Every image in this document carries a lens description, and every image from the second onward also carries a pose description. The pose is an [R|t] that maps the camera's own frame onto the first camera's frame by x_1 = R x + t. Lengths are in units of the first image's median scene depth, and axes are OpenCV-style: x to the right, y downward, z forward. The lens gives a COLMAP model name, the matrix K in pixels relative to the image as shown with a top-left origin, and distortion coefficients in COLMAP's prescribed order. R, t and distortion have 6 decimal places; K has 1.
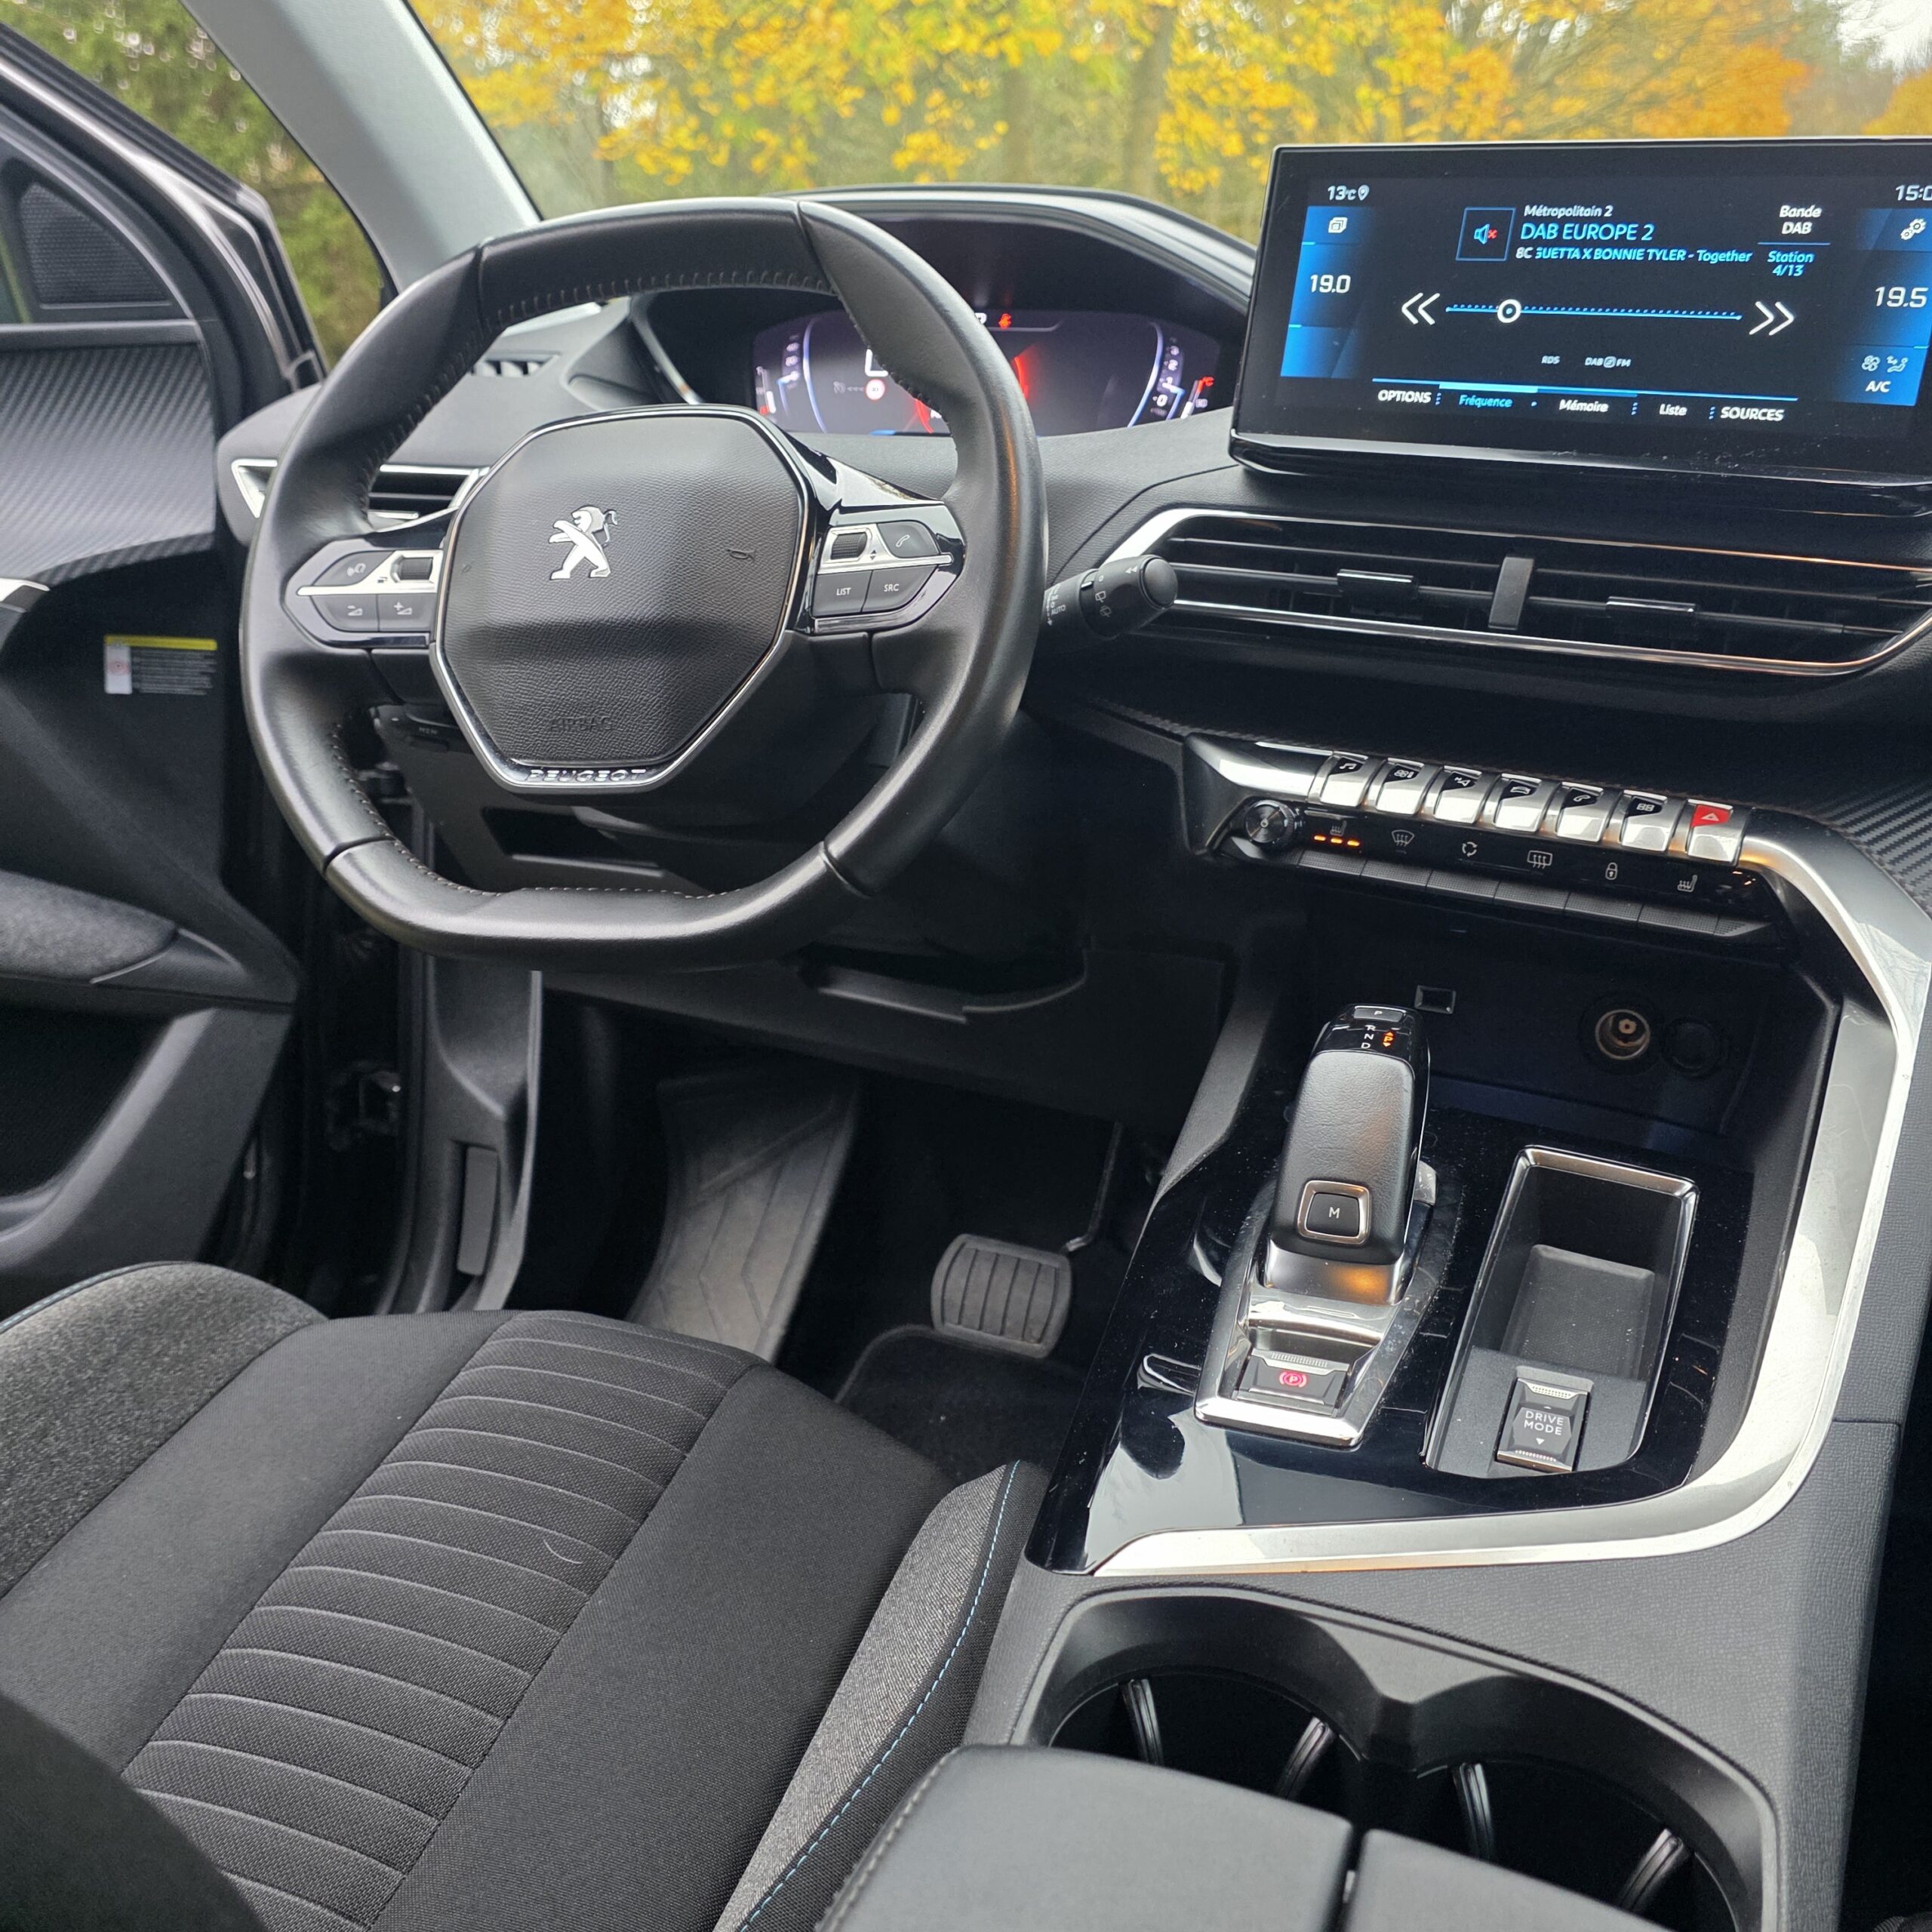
lens RADIAL K [[1731.8, 0, 972.9], [0, 1731.8, 983.7], [0, 0, 1]] dist [0.096730, -0.124447]
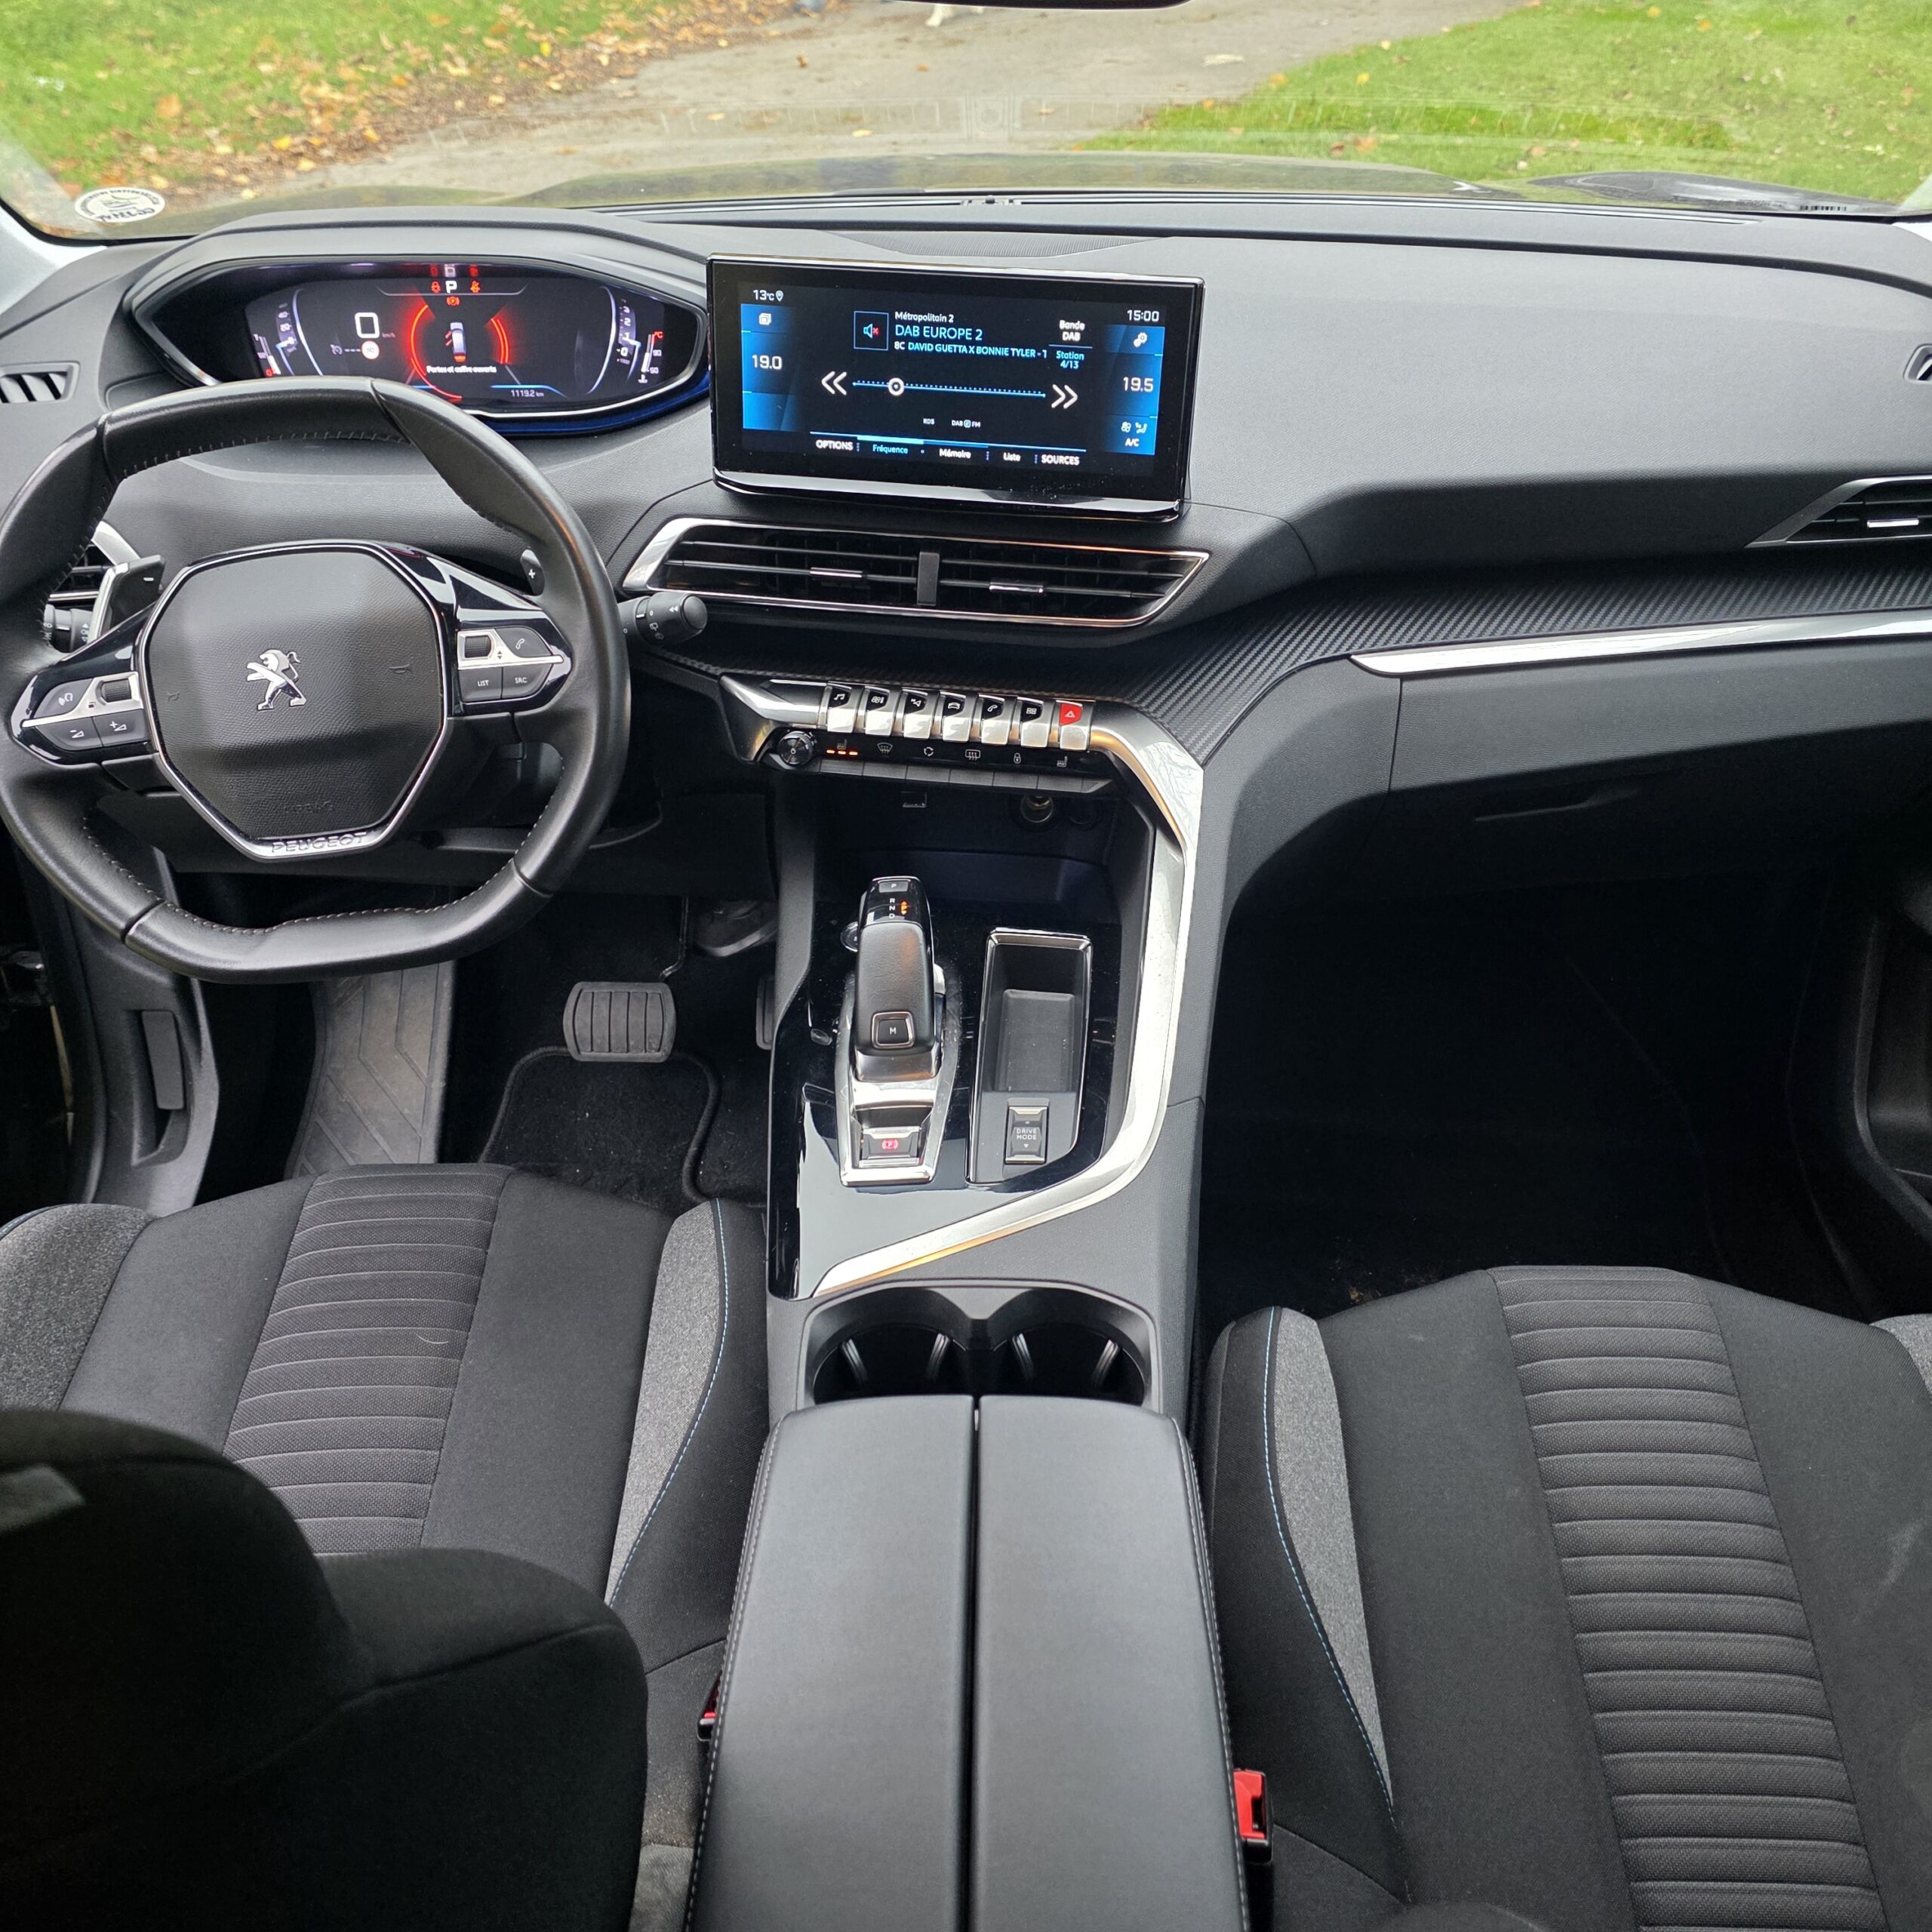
lens RADIAL K [[1731.8, 0, 979.8], [0, 1731.8, 969.0], [0, 0, 1]] dist [0.096730, -0.124447]
pose [[0.936065, -0.227192, 0.268638, -0.125349], [0.144840, 0.944690, 0.294248, -0.349115], [-0.320631, -0.236525, 0.917198, -0.453487]]
